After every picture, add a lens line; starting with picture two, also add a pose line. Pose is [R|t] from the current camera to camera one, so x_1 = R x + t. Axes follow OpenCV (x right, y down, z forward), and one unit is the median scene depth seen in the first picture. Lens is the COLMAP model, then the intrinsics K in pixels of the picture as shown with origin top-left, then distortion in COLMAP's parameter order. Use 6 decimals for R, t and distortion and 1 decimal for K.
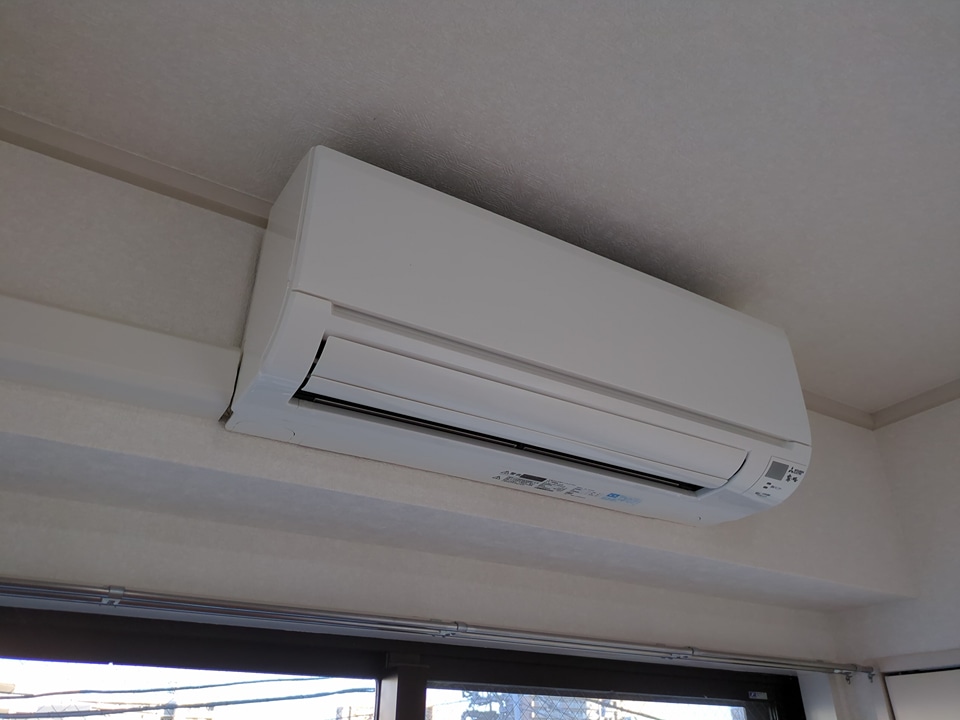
lens RADIAL K [[709.6, 0, 486.5], [0, 709.6, 361.8], [0, 0, 1]] dist [0.050036, -0.011701]
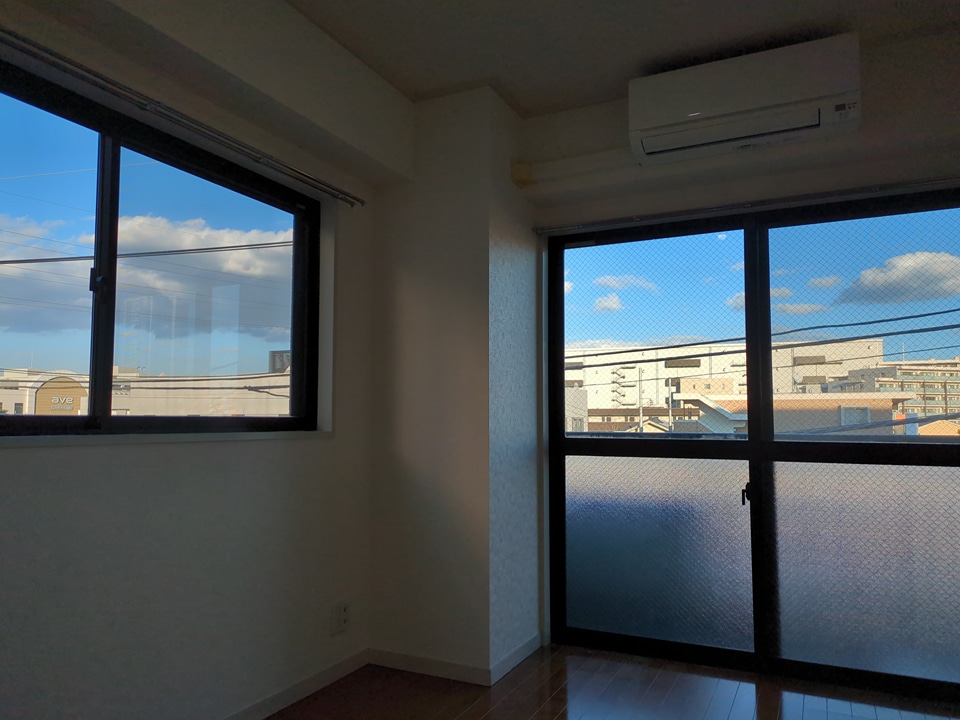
lens RADIAL K [[709.6, 0, 485.4], [0, 709.6, 367.2], [0, 0, 1]] dist [0.050036, -0.011701]
pose [[0.555784, -0.059649, -0.829184, 1.685607], [0.406323, 0.889658, 0.208351, -0.059807], [0.725262, -0.452715, 0.518695, -1.498171]]
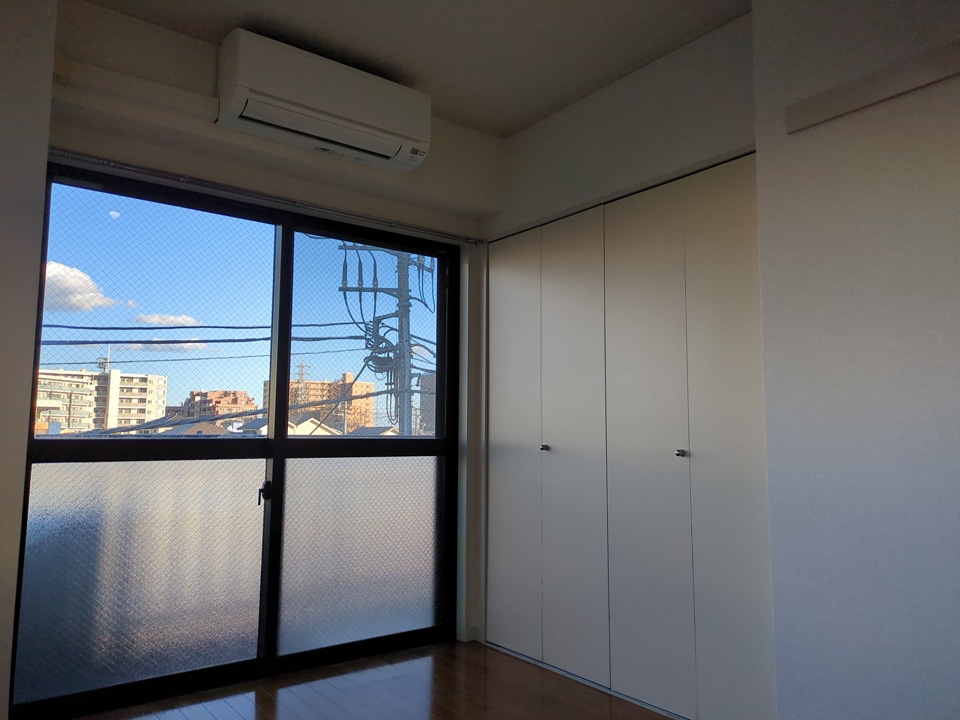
lens RADIAL K [[709.6, 0, 475.6], [0, 709.6, 354.3], [0, 0, 1]] dist [0.050036, -0.011701]
pose [[0.994624, 0.020246, 0.101554, 0.372654], [-0.058450, 0.919298, 0.389198, -0.219347], [-0.085478, -0.393042, 0.915539, -1.896561]]
